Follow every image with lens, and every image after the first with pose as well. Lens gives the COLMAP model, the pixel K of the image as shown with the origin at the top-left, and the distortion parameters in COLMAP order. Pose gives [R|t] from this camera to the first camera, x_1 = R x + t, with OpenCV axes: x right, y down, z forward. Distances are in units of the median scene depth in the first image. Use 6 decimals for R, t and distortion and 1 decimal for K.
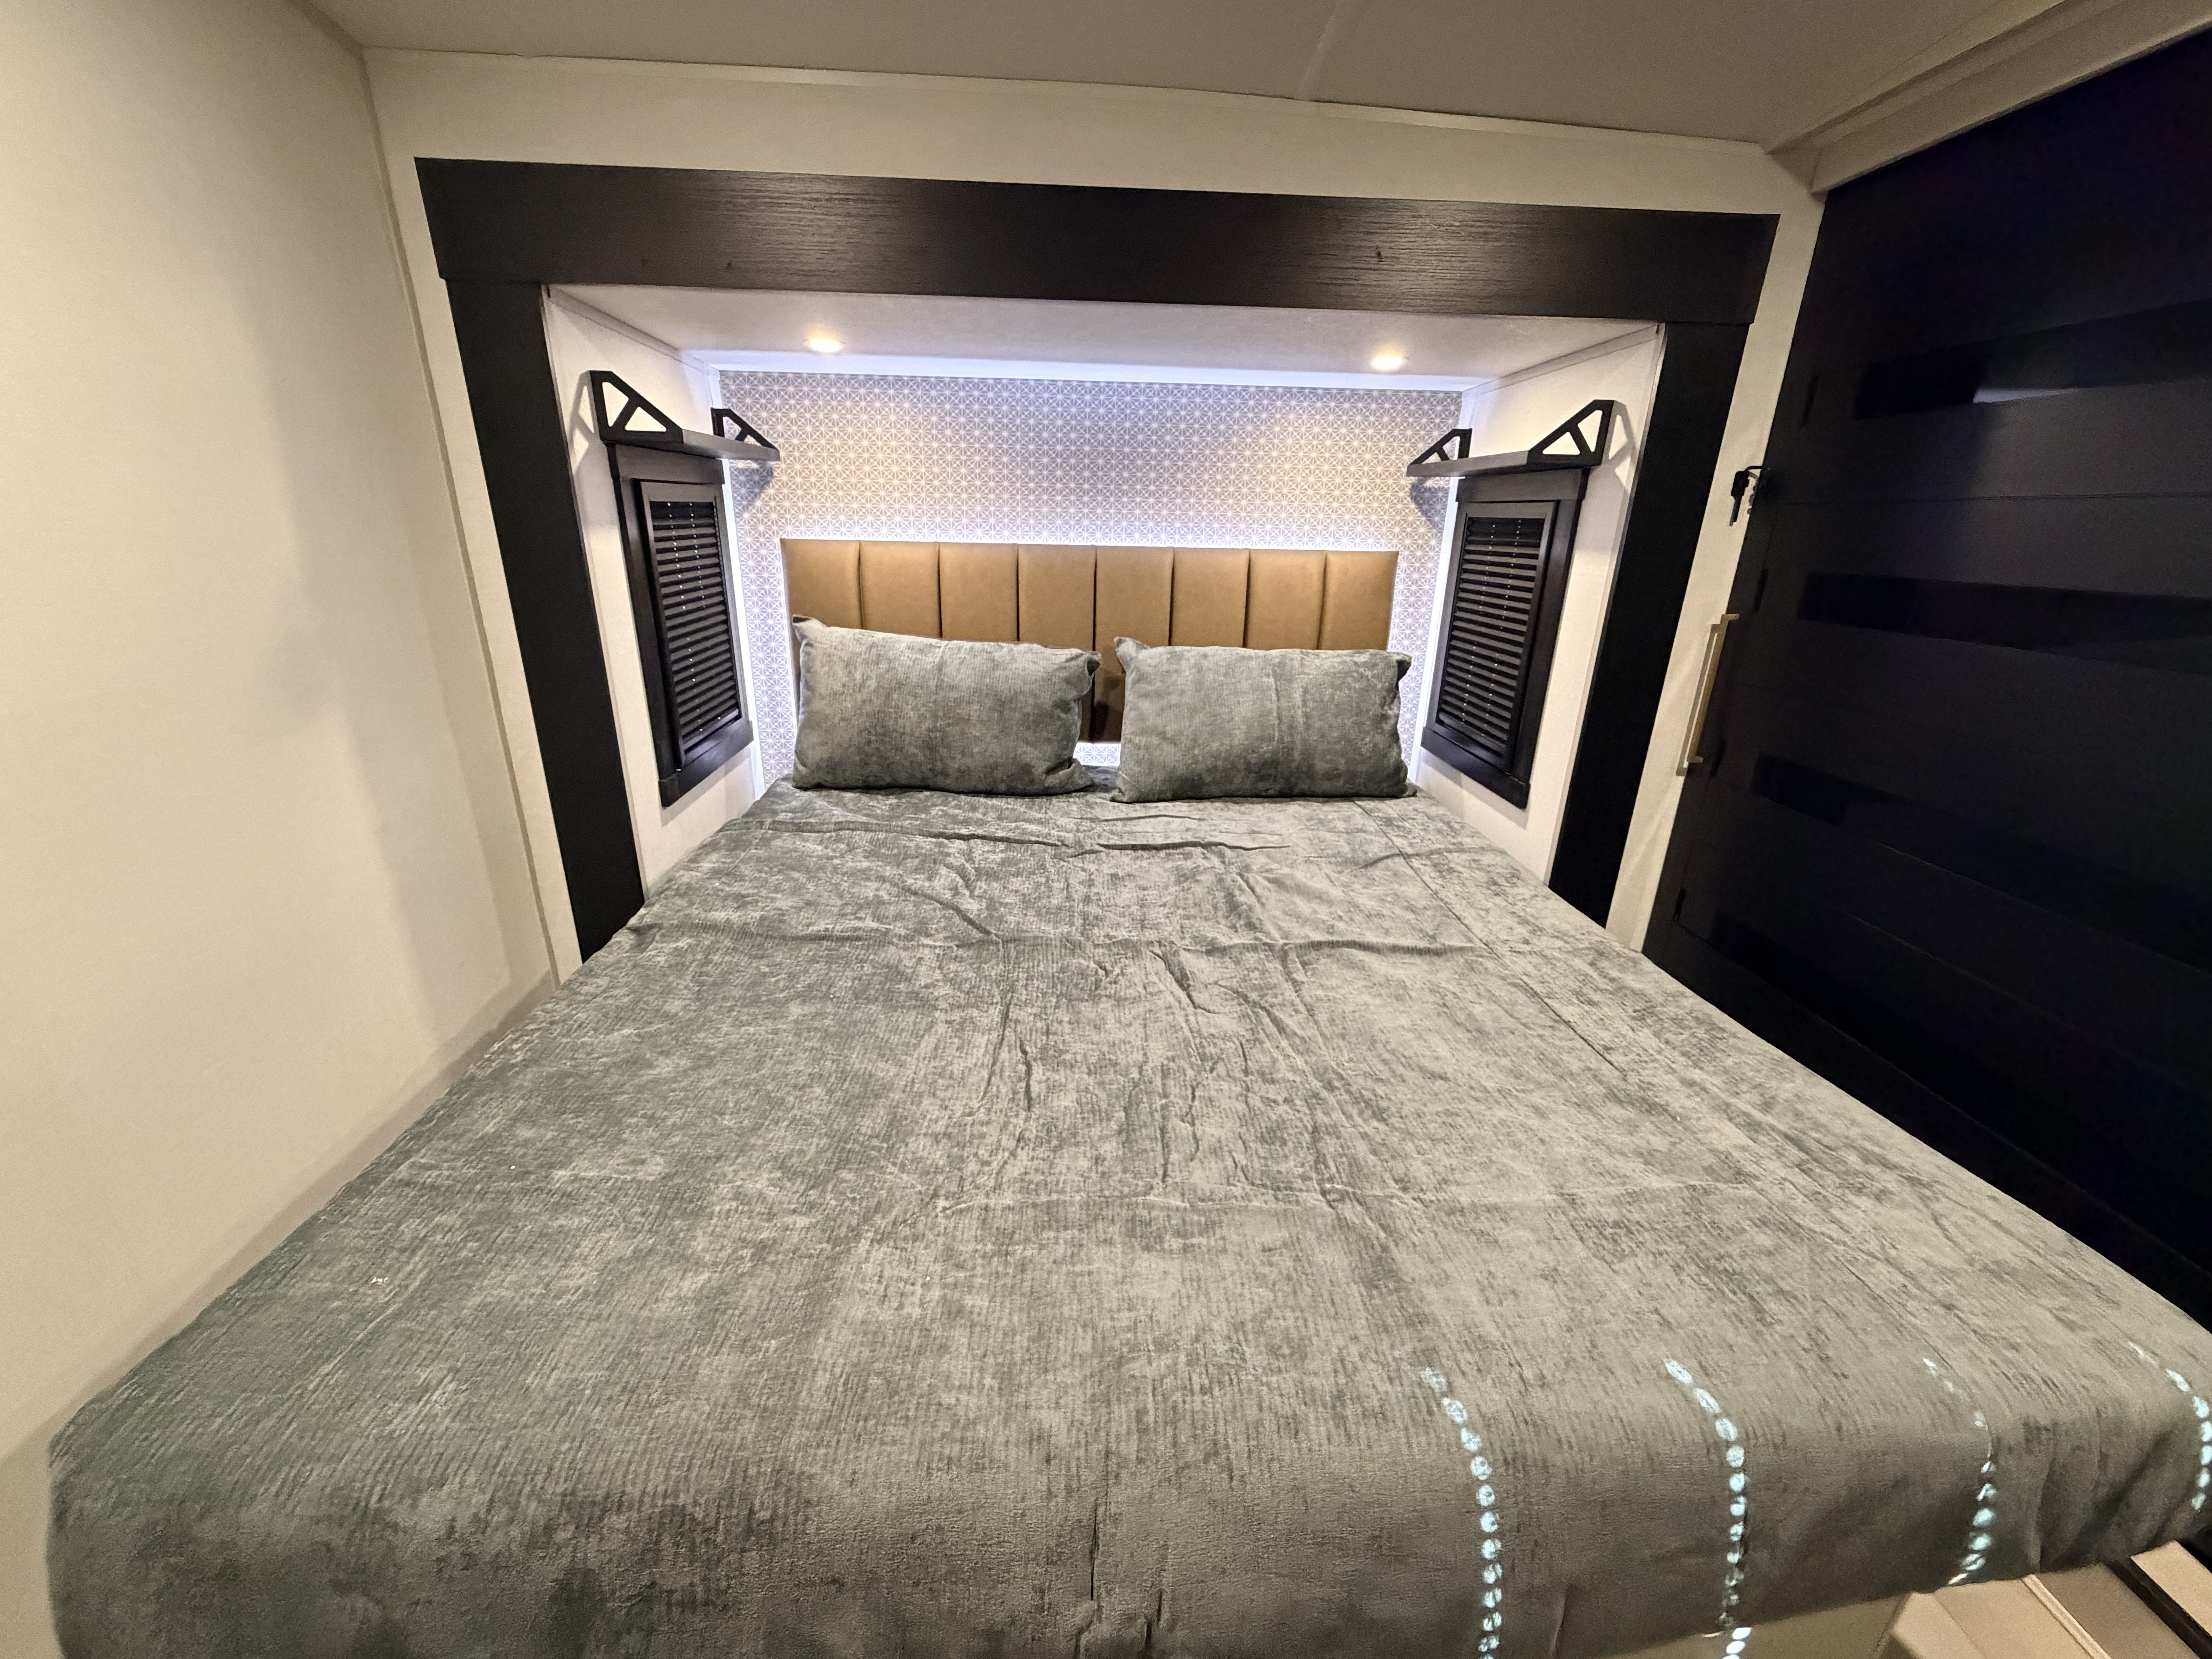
lens RADIAL K [[881.8, 0, 1095.3], [0, 881.8, 827.8], [0, 0, 1]] dist [0.000949, -0.000015]
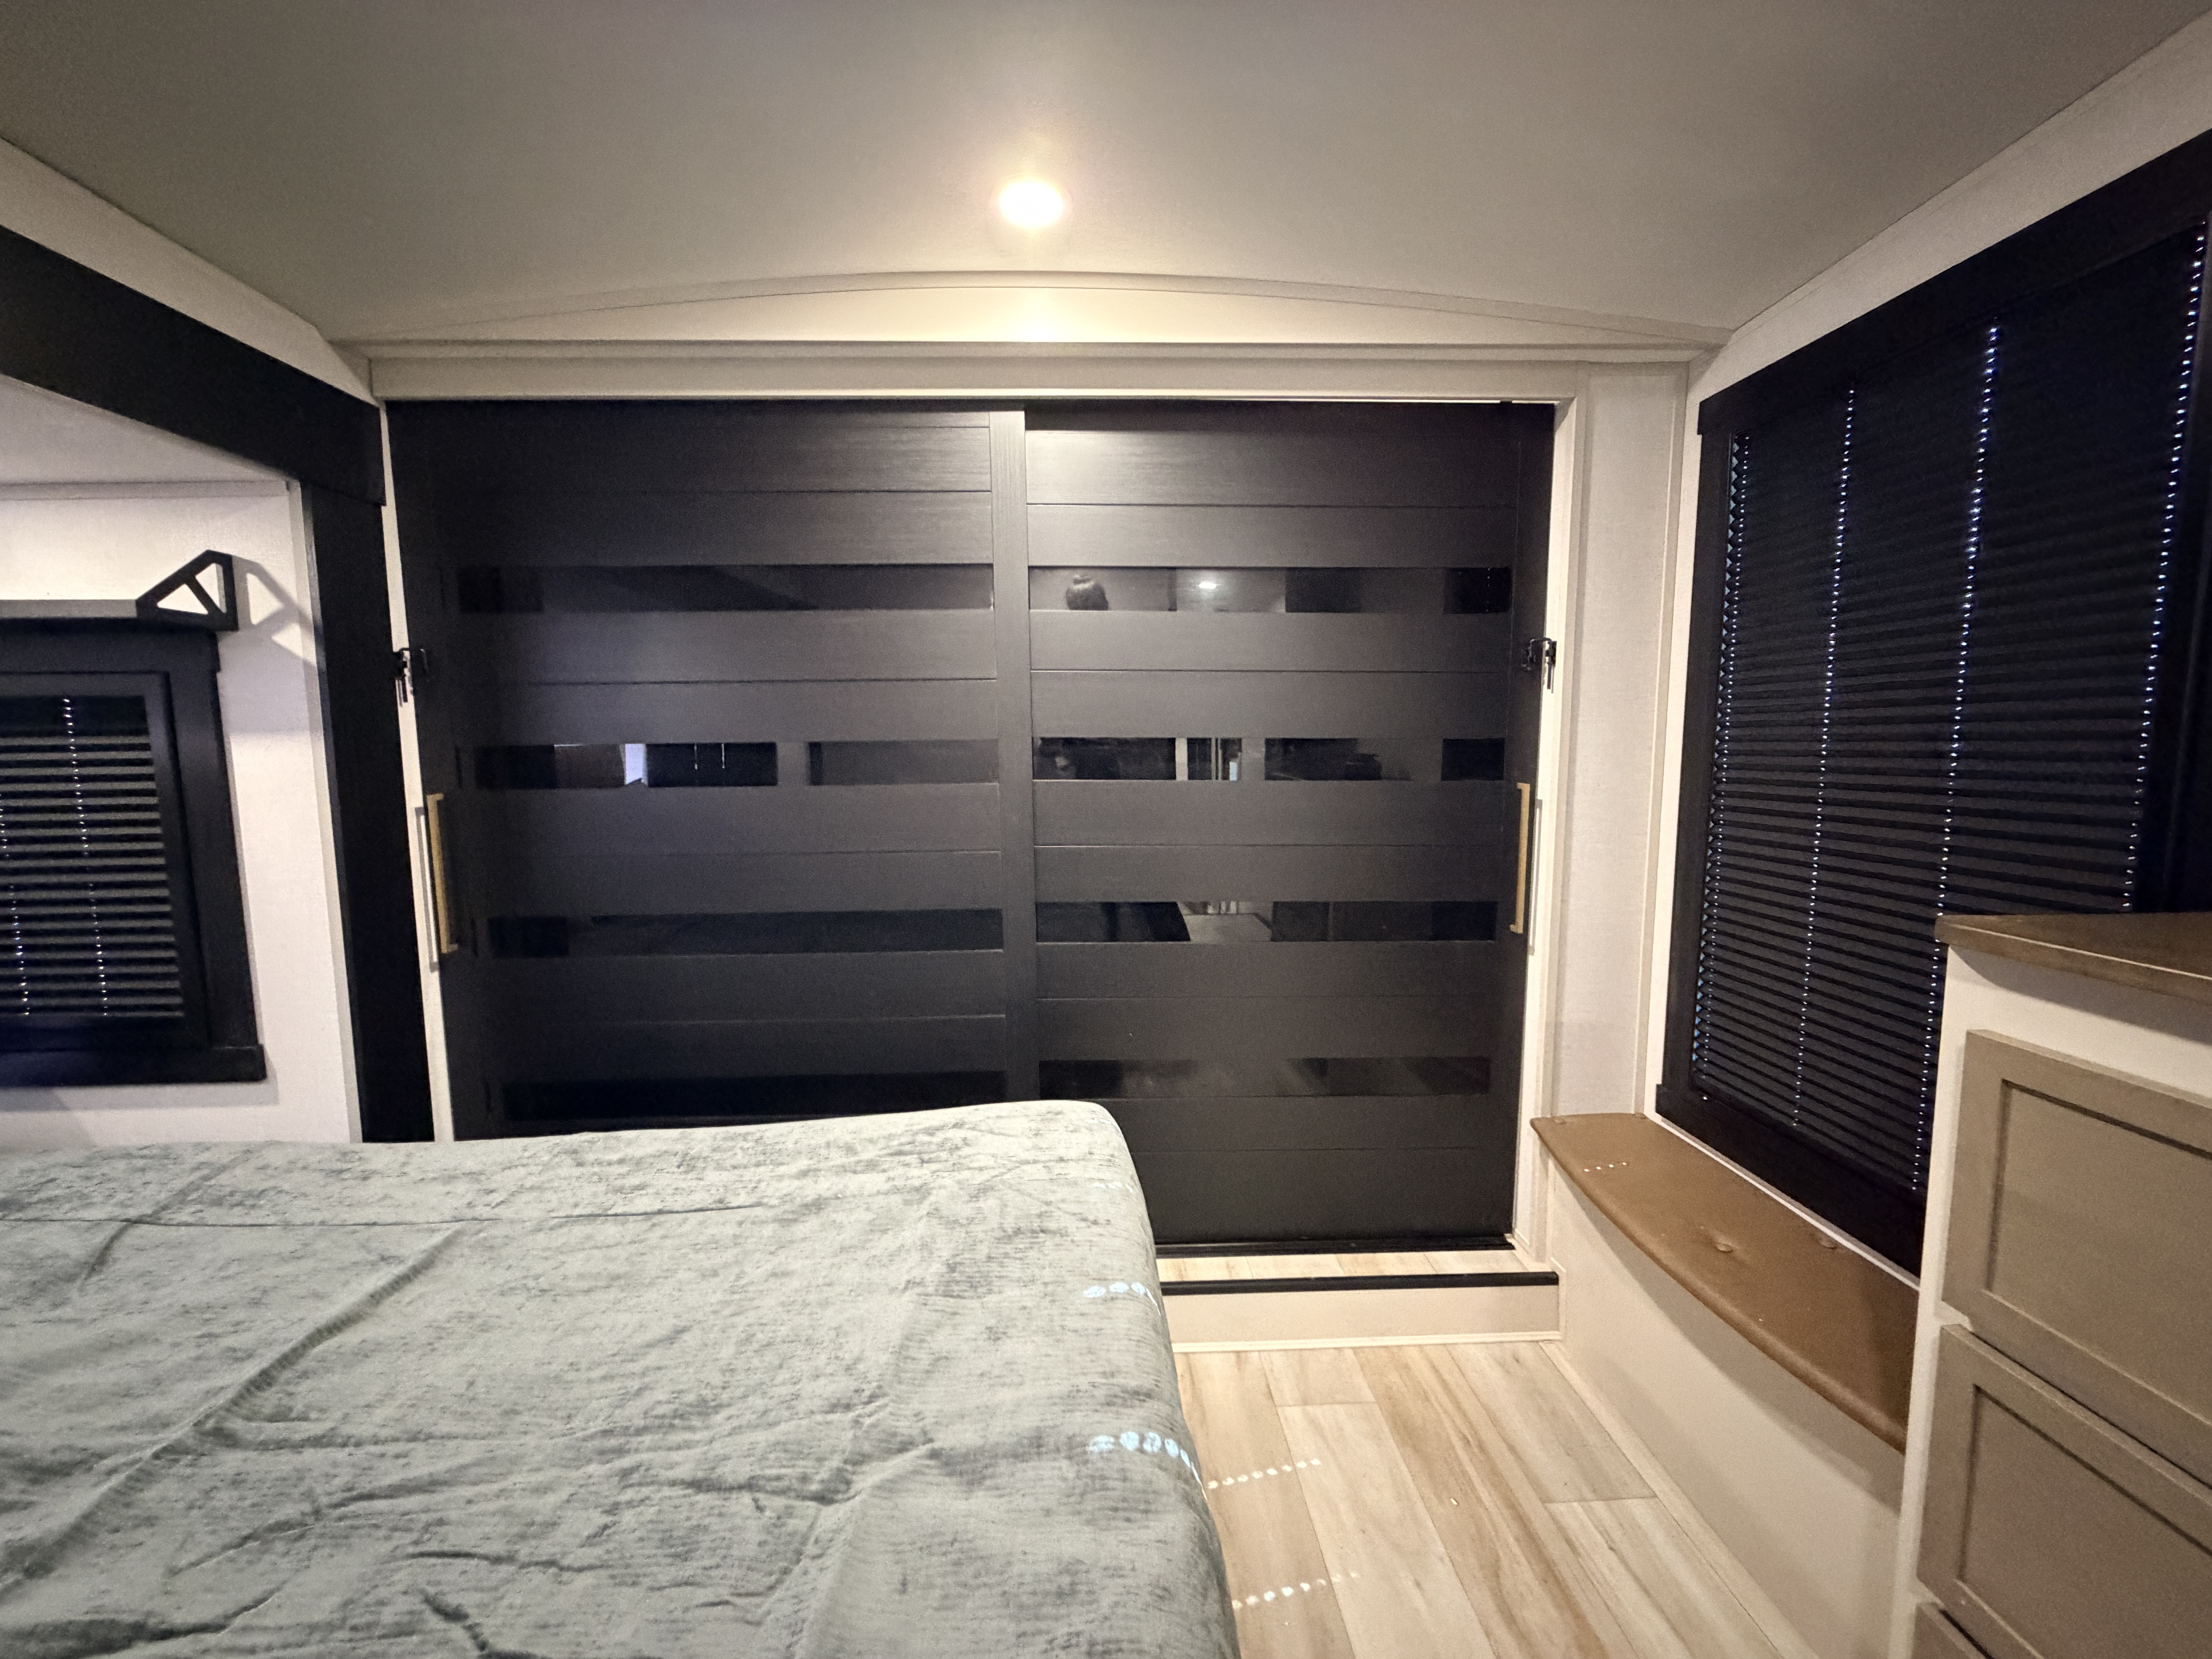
lens RADIAL K [[881.8, 0, 1088.1], [0, 881.8, 829.9], [0, 0, 1]] dist [0.000949, -0.000015]
pose [[0.021989, -0.119167, 0.992631, -0.261446], [0.346164, 0.932362, 0.104263, -0.073290], [-0.937916, 0.341320, 0.061753, 0.349185]]
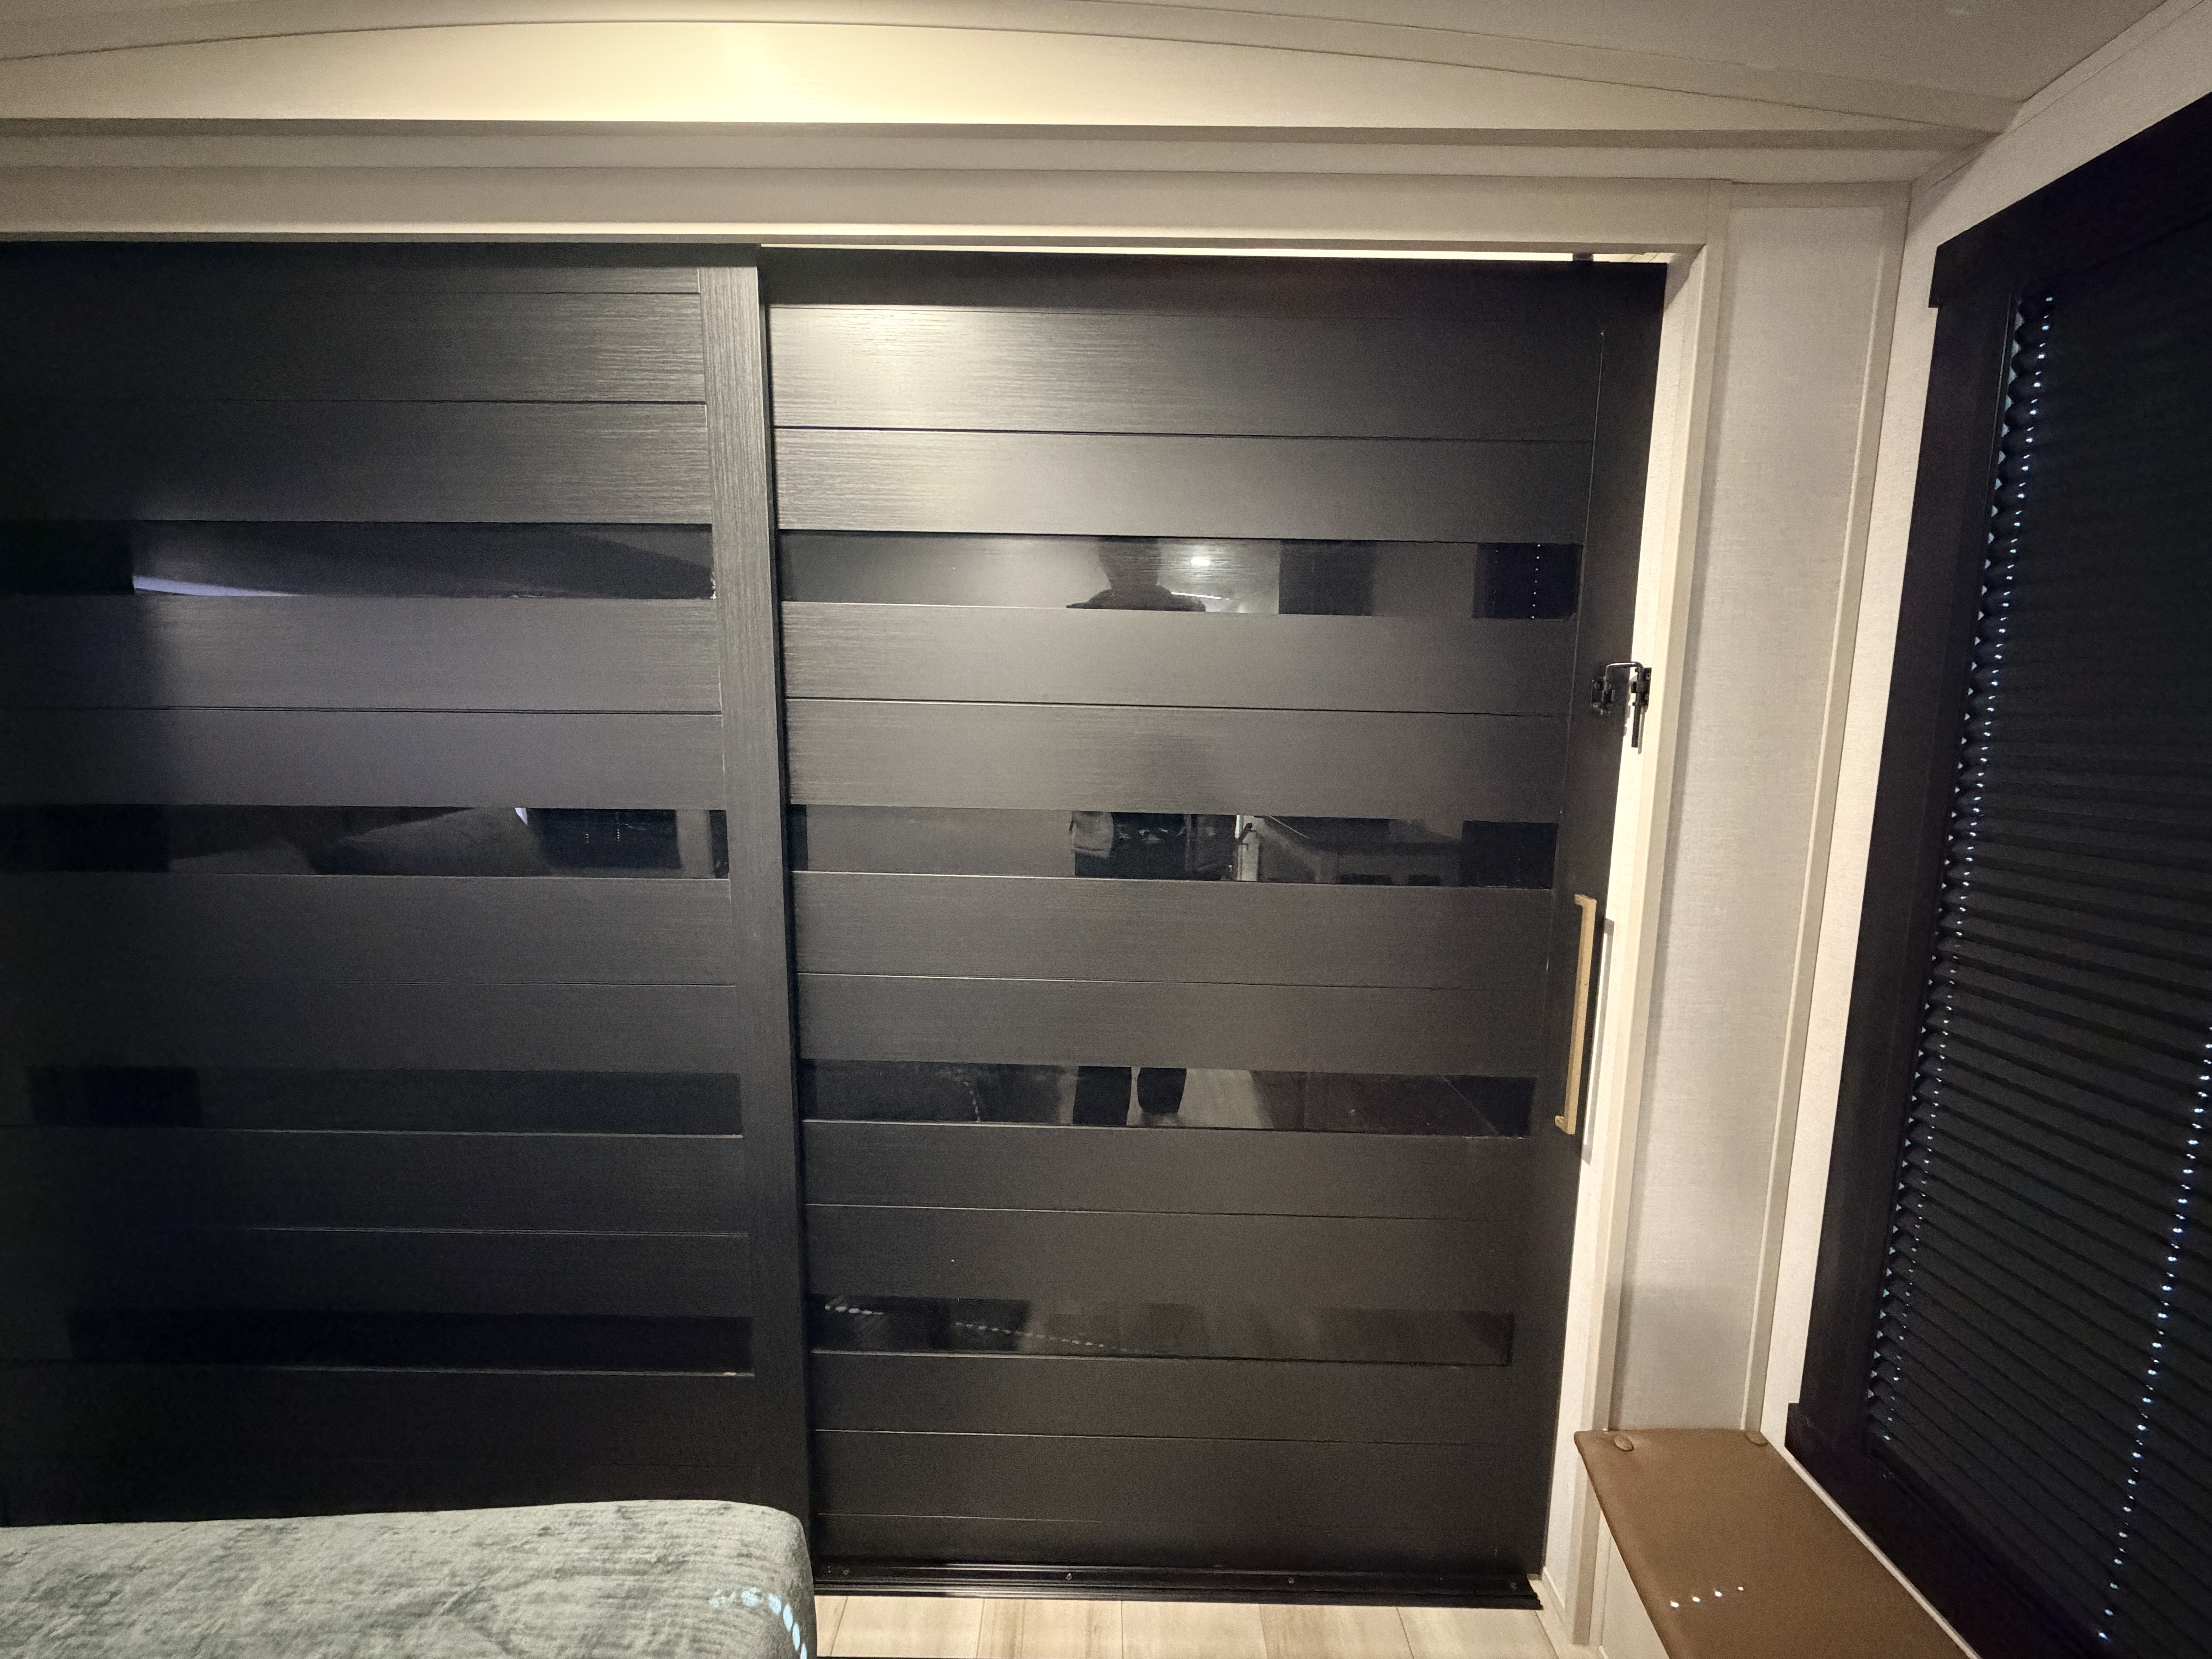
lens RADIAL K [[881.8, 0, 1100.2], [0, 881.8, 828.4], [0, 0, 1]] dist [0.000949, -0.000015]
pose [[0.058734, -0.145464, 0.987619, 0.204734], [0.326997, 0.937548, 0.118643, -0.076637], [-0.943199, 0.315980, 0.102632, 0.135464]]
